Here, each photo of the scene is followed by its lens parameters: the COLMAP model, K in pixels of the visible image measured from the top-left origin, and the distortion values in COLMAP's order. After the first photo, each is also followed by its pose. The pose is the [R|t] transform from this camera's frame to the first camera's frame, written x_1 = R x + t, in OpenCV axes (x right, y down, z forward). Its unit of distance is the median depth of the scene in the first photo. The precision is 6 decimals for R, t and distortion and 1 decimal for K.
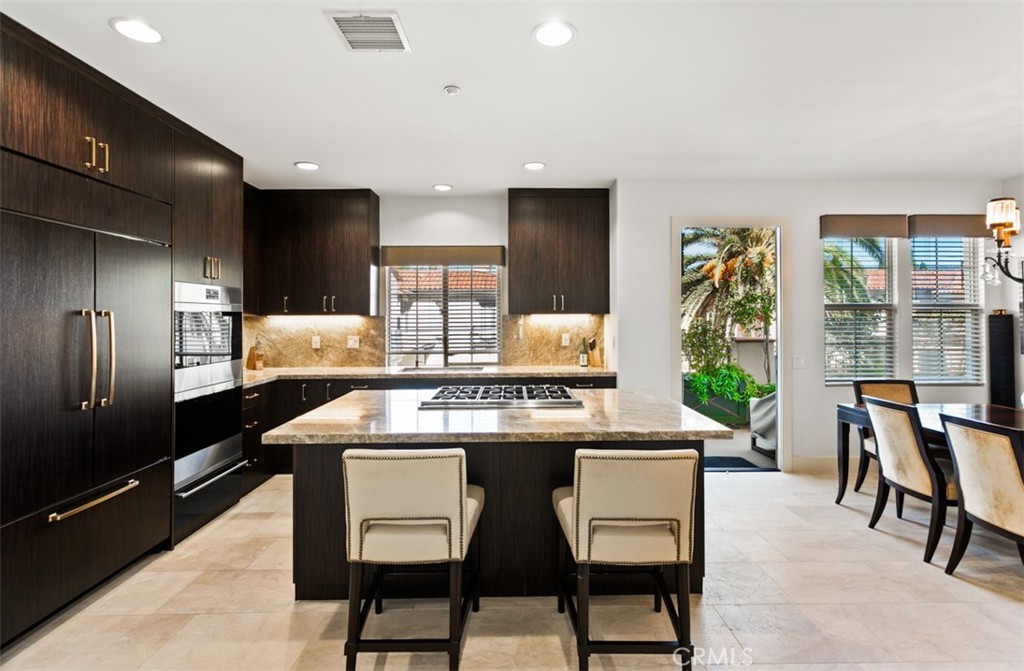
lens RADIAL K [[501.3, 0, 512.0], [0, 501.3, 315.8], [0, 0, 1]] dist [-0.002549, -0.000184]
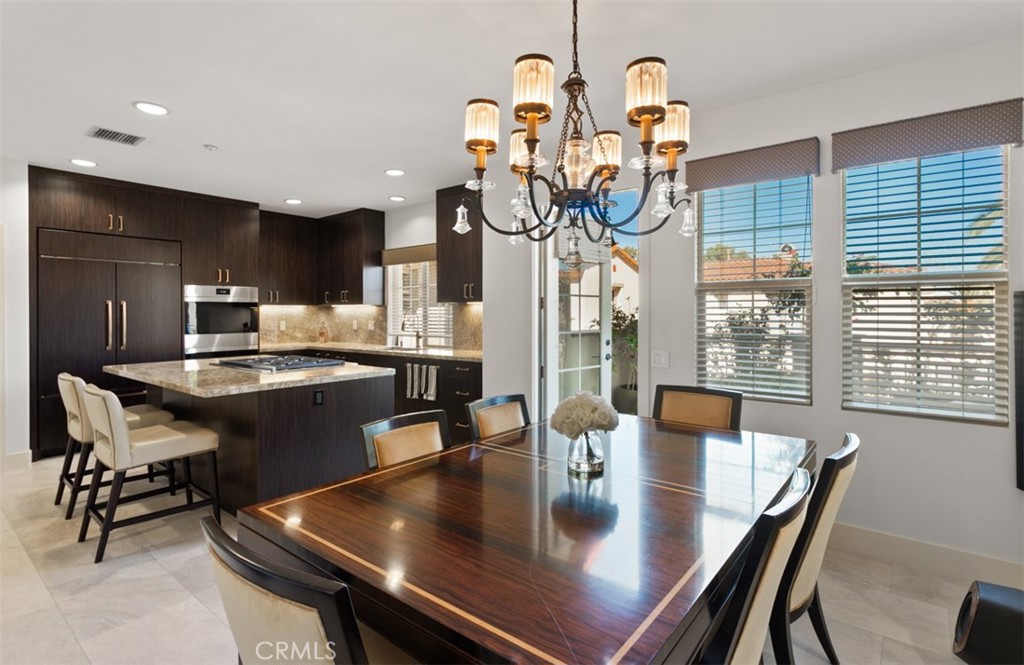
lens RADIAL K [[498.4, 0, 502.0], [0, 498.4, 312.0], [0, 0, 1]] dist [0.001165, -0.000214]
pose [[0.763510, 0.000193, -0.645796, 0.822432], [0.003027, 0.999988, 0.003877, 0.014379], [0.645789, -0.004914, 0.763500, 0.242892]]
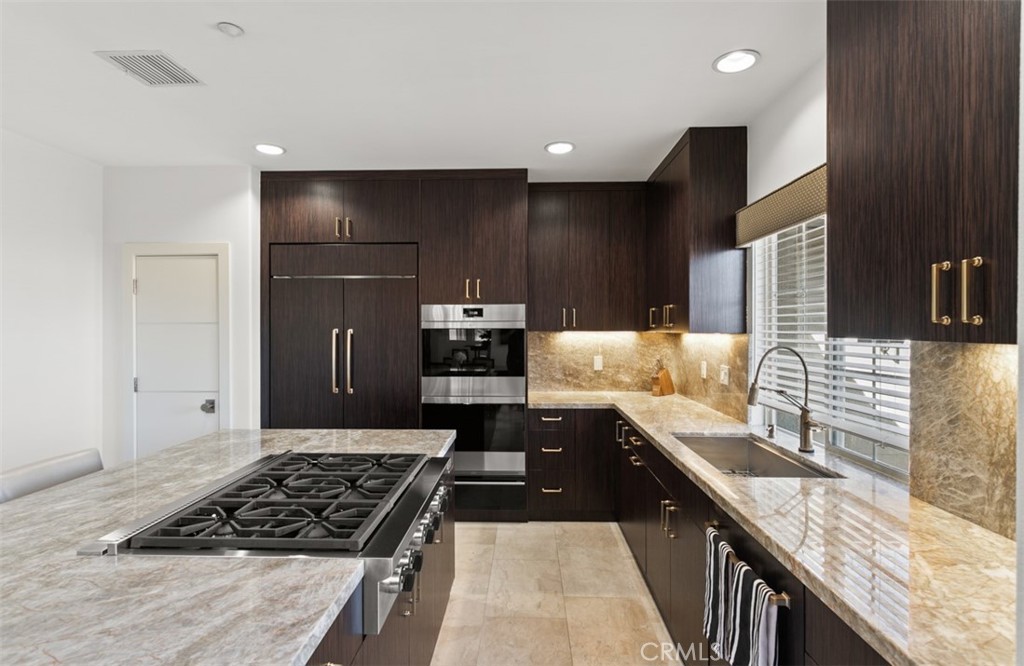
lens RADIAL K [[491.6, 0, 512.5], [0, 491.6, 325.5], [0, 0, 1]] dist [-0.000270, 0.000044]
pose [[-0.044084, 0.000357, -0.999028, 0.325842], [0.003629, 0.999993, 0.000197, -0.011127], [0.999021, -0.003617, -0.044085, 0.804493]]
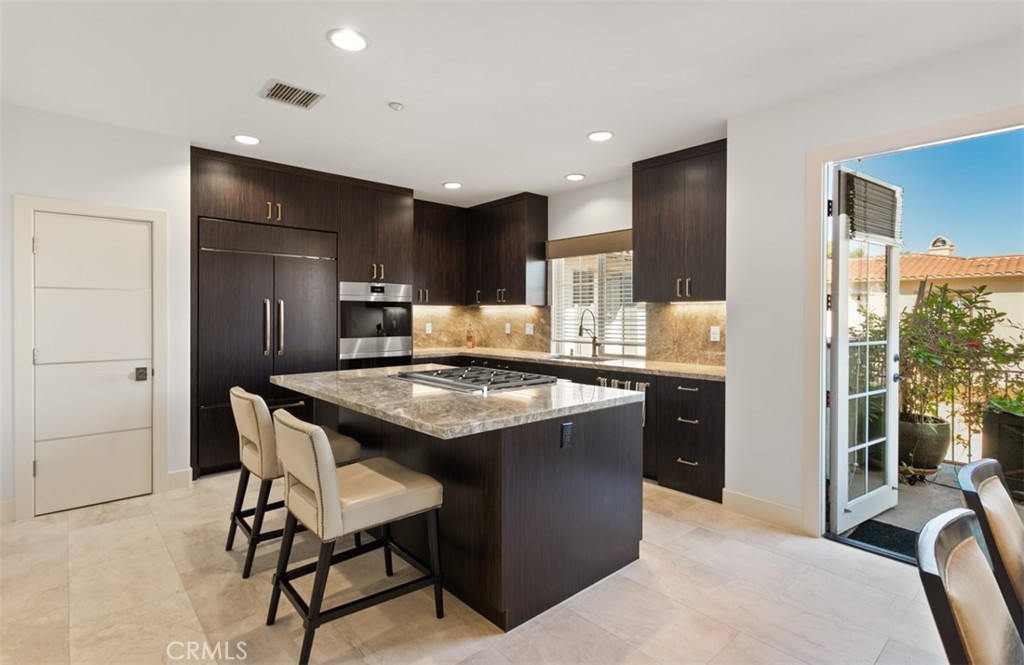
lens RADIAL K [[494.2, 0, 504.4], [0, 494.2, 315.0], [0, 0, 1]] dist [-0.002085, 0.000196]
pose [[0.650769, 0.005481, -0.759256, 0.516914], [-0.002536, 0.999984, 0.005046, 0.015803], [0.759271, -0.001359, 0.650773, 0.246659]]
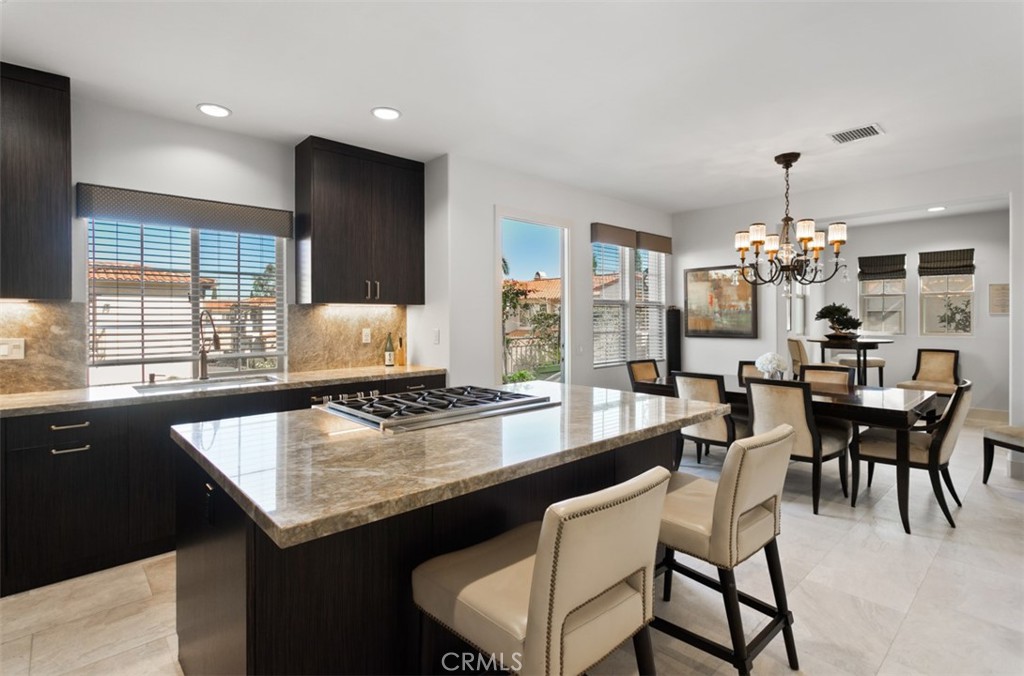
lens RADIAL K [[510.5, 0, 509.8], [0, 510.5, 320.1], [0, 0, 1]] dist [-0.001732, -0.000535]
pose [[0.743510, -0.003186, 0.668717, -0.297945], [-0.001045, 0.999982, 0.005926, 0.017901], [-0.668724, -0.005105, 0.743493, 0.228620]]
